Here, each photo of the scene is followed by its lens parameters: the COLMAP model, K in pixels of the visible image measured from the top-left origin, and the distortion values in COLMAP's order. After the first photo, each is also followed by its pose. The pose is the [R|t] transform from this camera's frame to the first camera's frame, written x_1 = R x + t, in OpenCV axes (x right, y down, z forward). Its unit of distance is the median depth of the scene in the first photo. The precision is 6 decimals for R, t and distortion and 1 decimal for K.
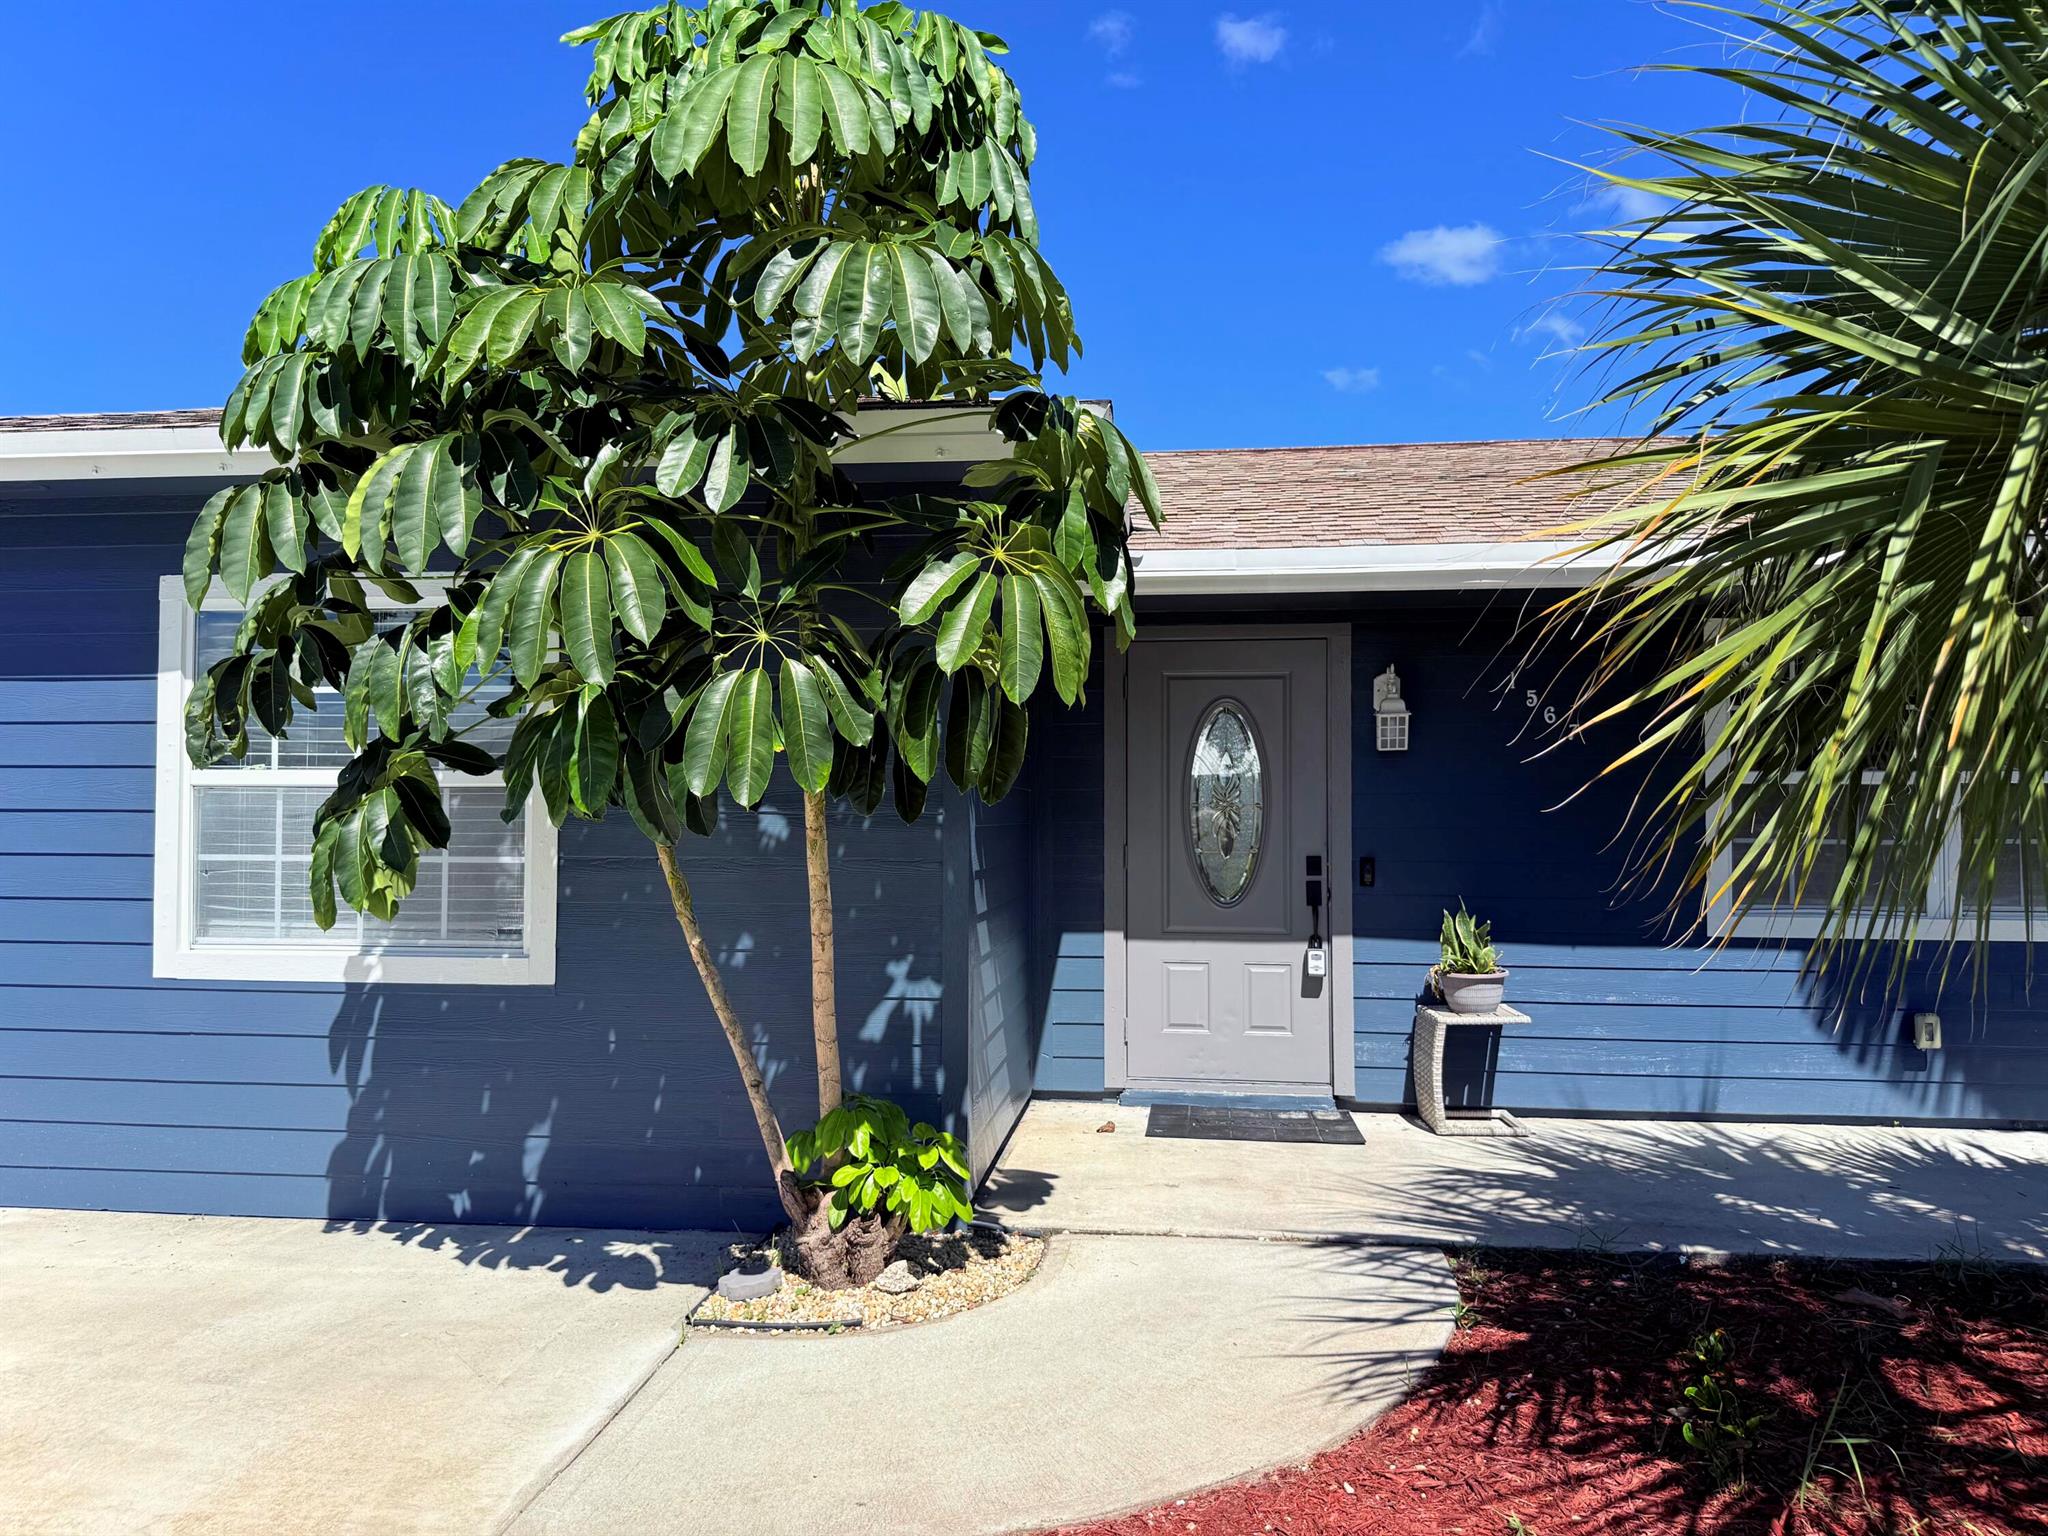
lens RADIAL K [[1448.6, 0, 1027.5], [0, 1448.6, 754.8], [0, 0, 1]] dist [0.041959, -0.050119]
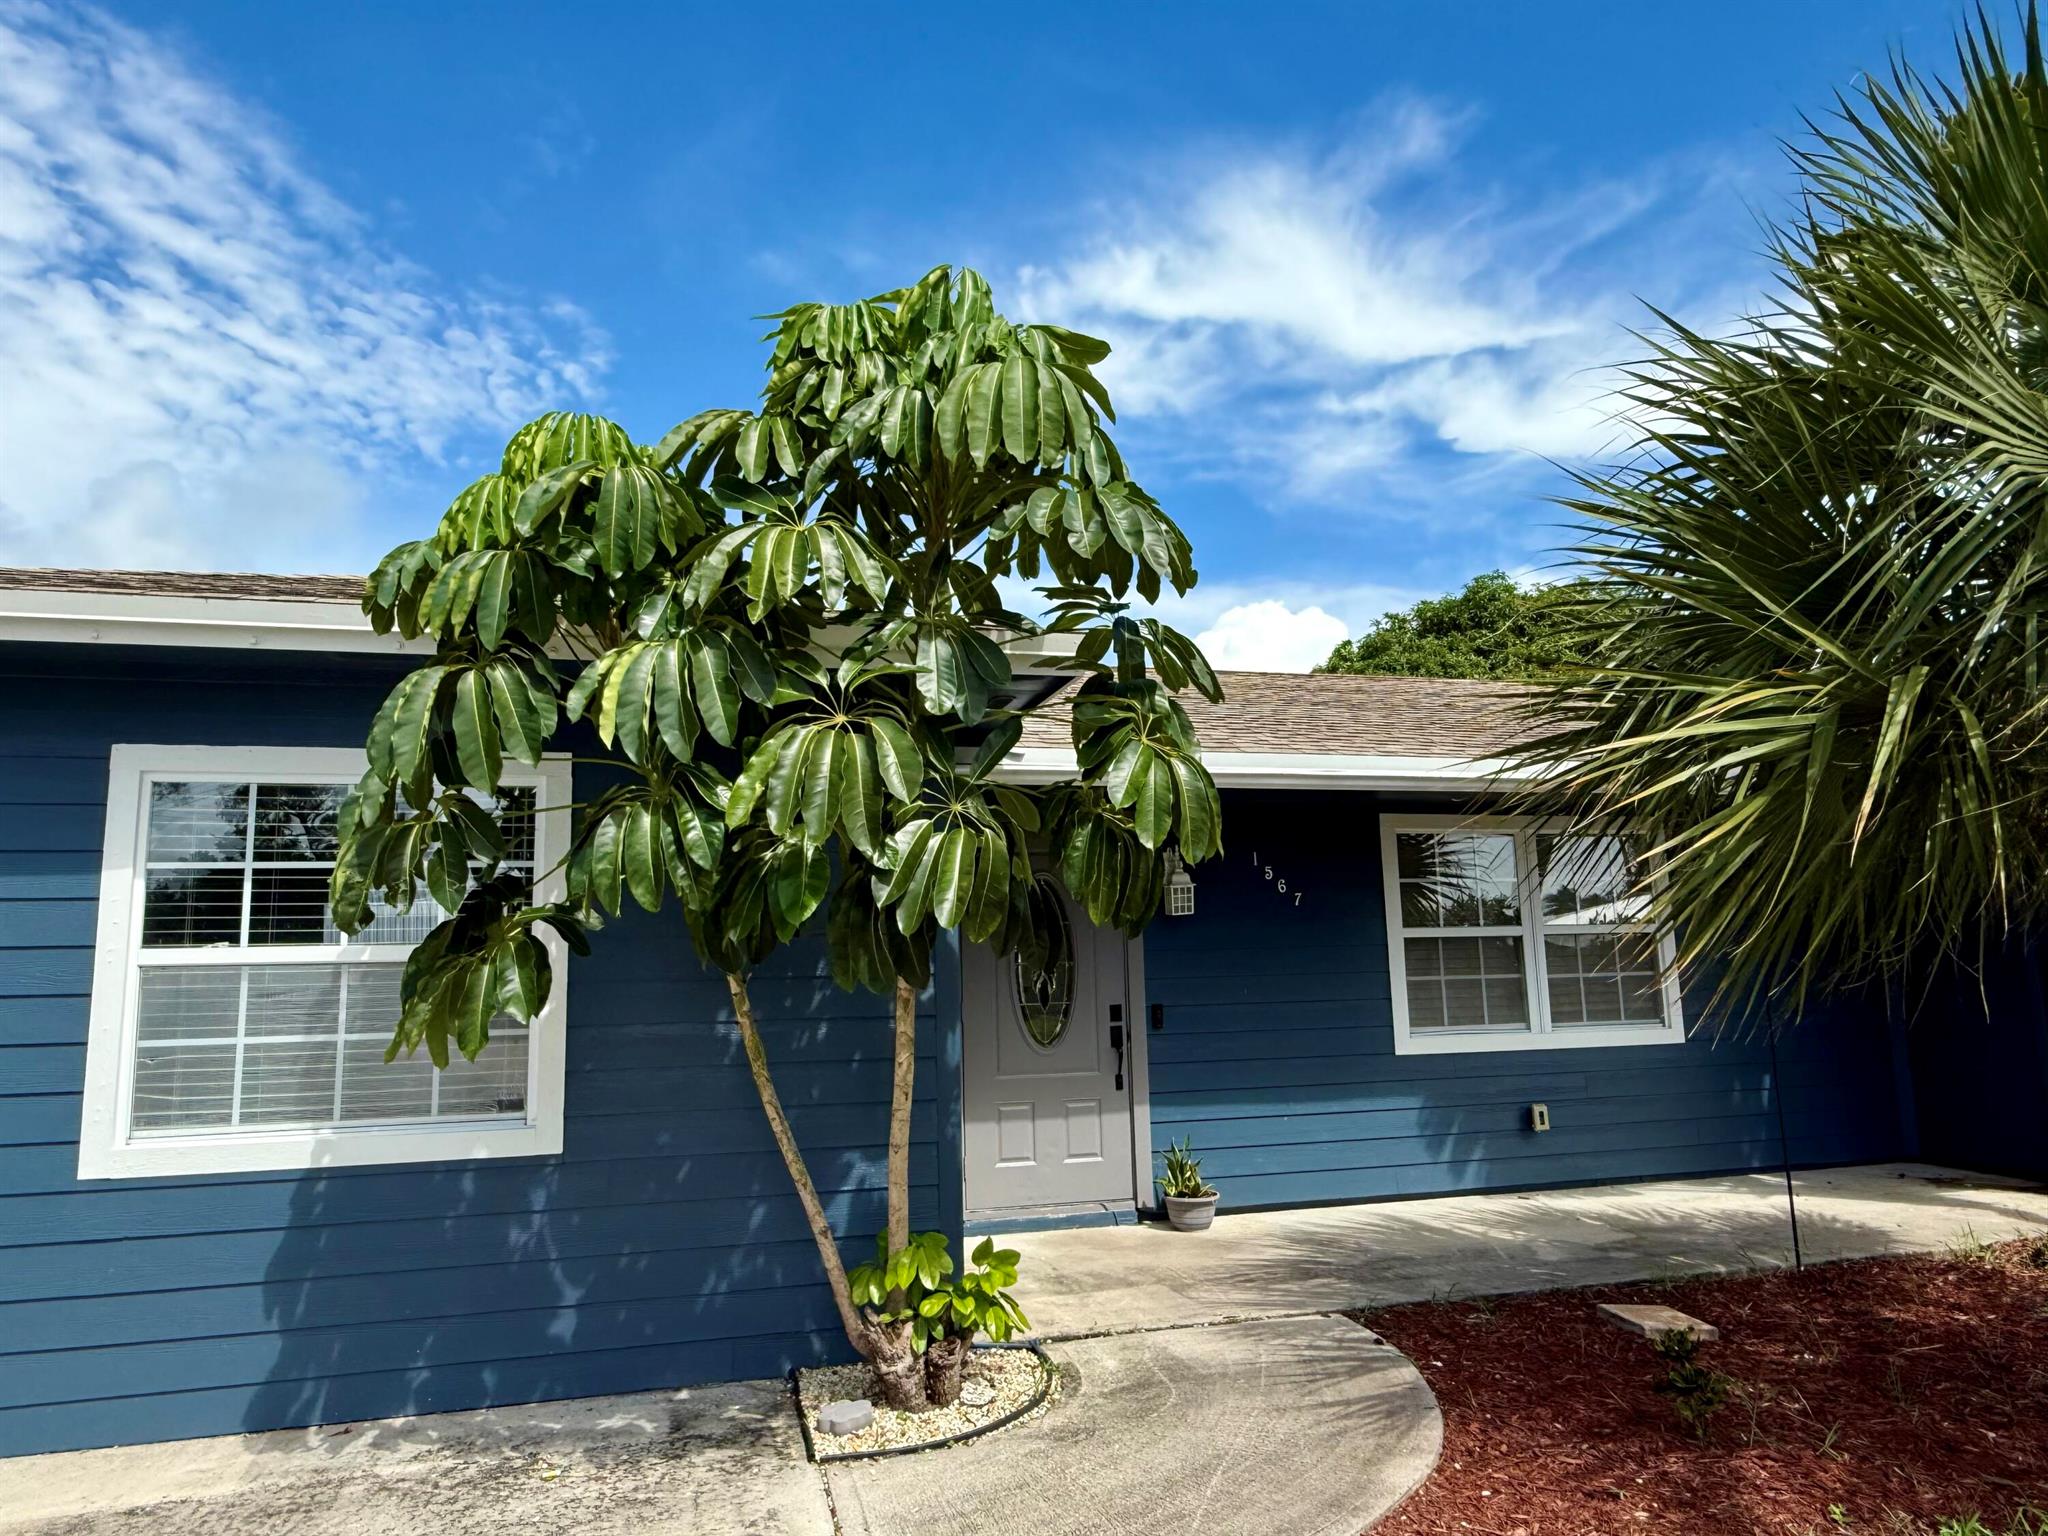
lens RADIAL K [[1335.6, 0, 1004.8], [0, 1335.6, 754.4], [0, 0, 1]] dist [-0.014657, 0.014627]
pose [[0.932903, 0.032012, 0.358703, -0.364448], [0.011973, 0.992734, -0.119733, -0.005320], [-0.359929, 0.115994, 0.925741, -0.012975]]
